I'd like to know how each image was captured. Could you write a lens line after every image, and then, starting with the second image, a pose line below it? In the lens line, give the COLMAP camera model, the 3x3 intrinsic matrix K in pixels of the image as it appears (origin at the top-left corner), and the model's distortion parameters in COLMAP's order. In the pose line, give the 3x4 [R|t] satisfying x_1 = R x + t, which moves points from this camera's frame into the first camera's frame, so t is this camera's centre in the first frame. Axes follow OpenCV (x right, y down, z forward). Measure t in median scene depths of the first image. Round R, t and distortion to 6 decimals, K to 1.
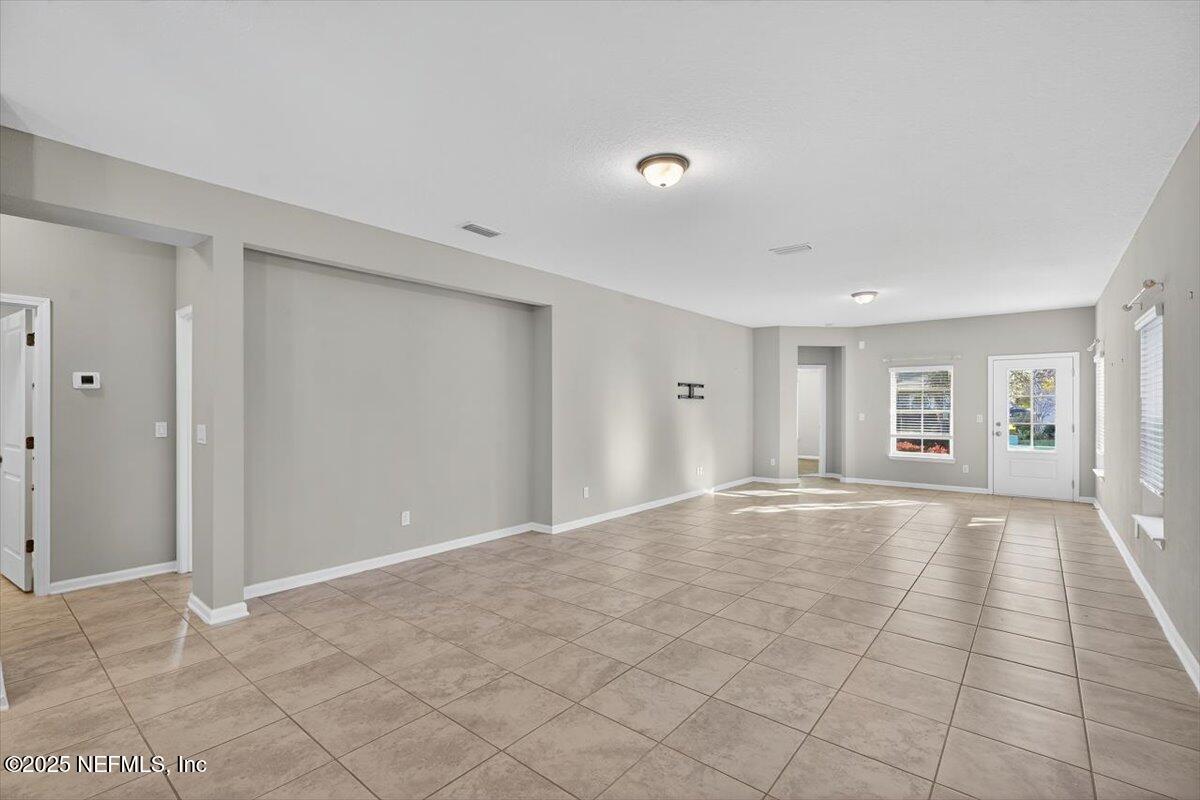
lens RADIAL K [[538.3, 0, 594.5], [0, 538.3, 403.7], [0, 0, 1]] dist [-0.010064, -0.000463]
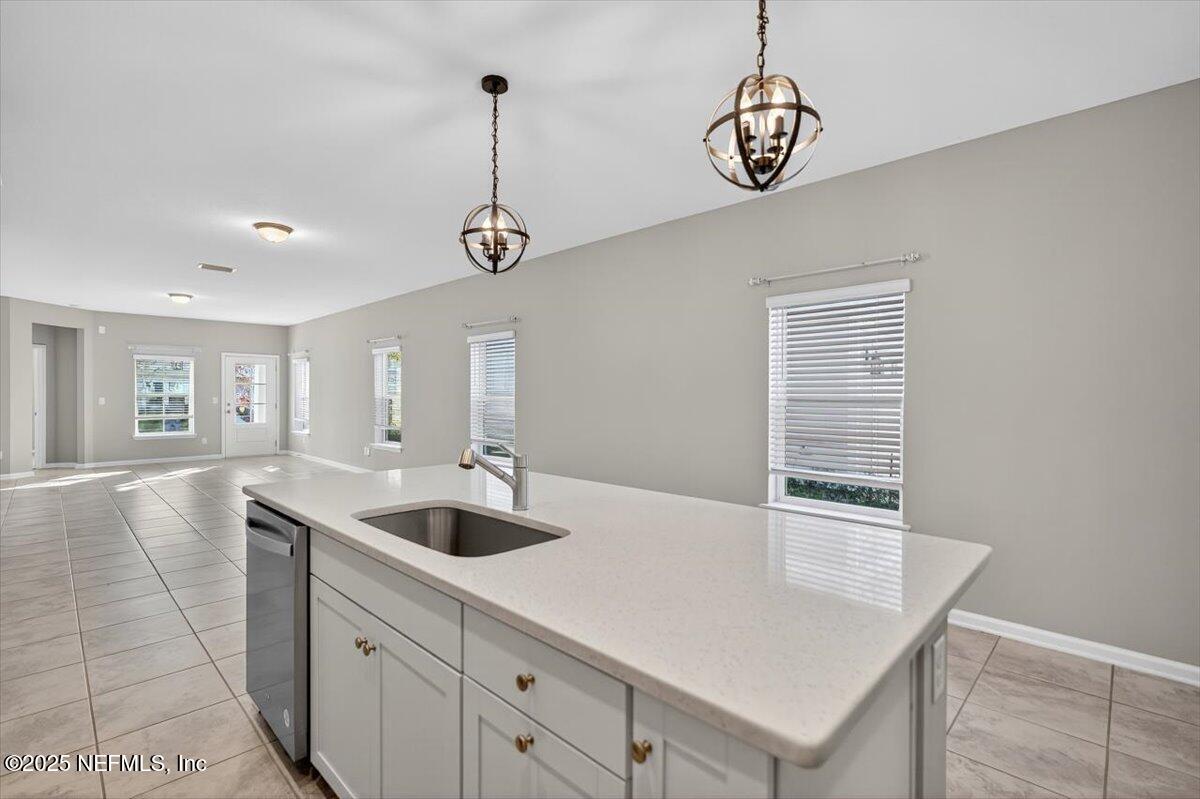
lens RADIAL K [[538.3, 0, 599.9], [0, 538.3, 391.1], [0, 0, 1]] dist [-0.010064, -0.000463]
pose [[0.075204, 0.002961, 0.997164, -0.525254], [-0.004779, 0.999985, -0.002609, 0.004403], [-0.997157, -0.004569, 0.075217, -0.012502]]
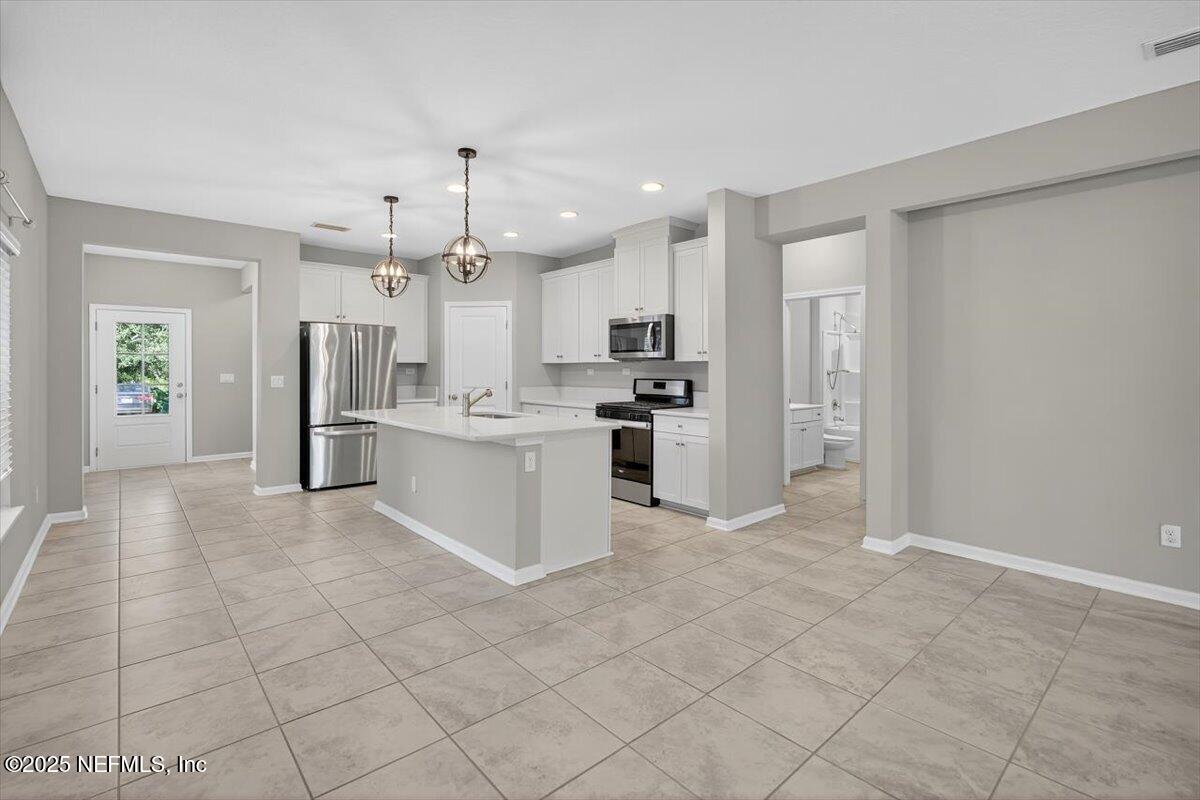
lens RADIAL K [[554.2, 0, 594.7], [0, 554.2, 368.9], [0, 0, 1]] dist [-0.009442, 0.000786]
pose [[-0.171482, -0.001972, -0.985185, 0.245334], [0.003485, 0.999991, -0.002608, 0.009100], [0.985181, -0.003881, -0.171473, 0.266805]]
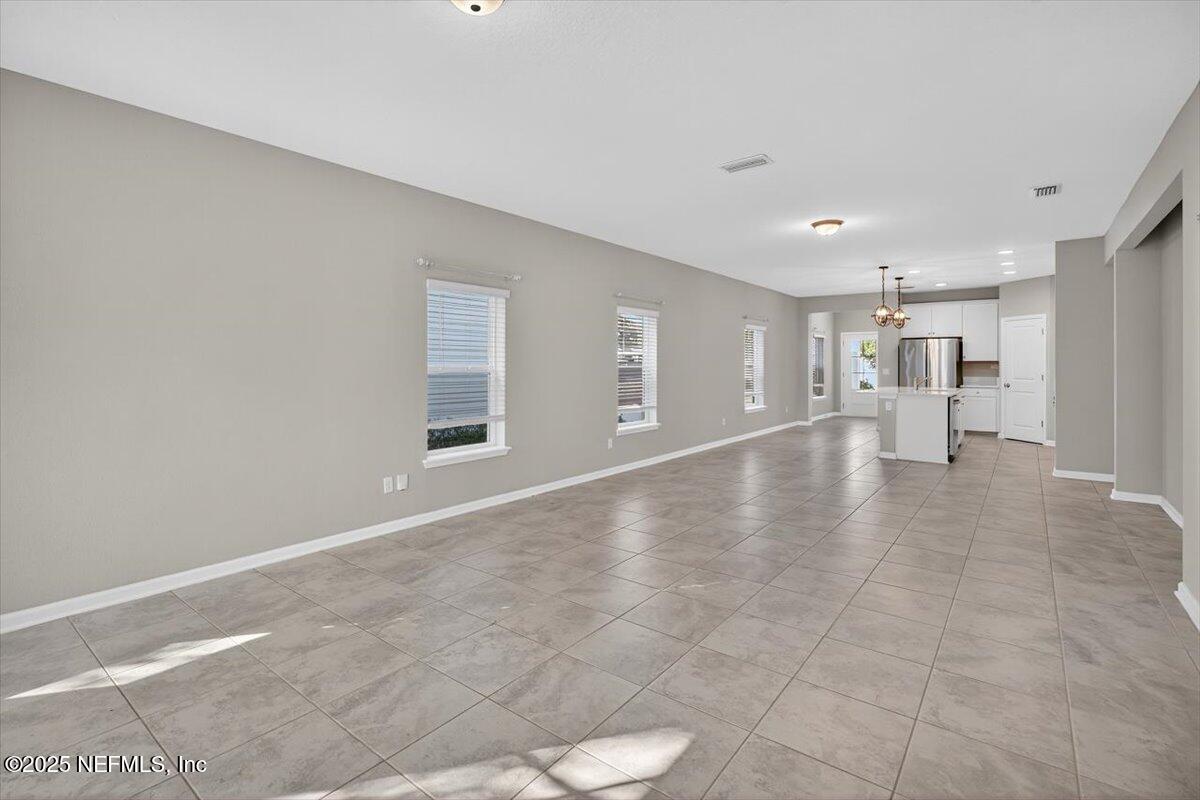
lens RADIAL K [[554.2, 0, 584.7], [0, 554.2, 364.5], [0, 0, 1]] dist [-0.009442, 0.000786]
pose [[-0.999694, -0.004589, -0.024296, 0.392180], [-0.004516, 0.999985, -0.003039, 0.012391], [0.024310, -0.002928, -0.999700, 1.130140]]
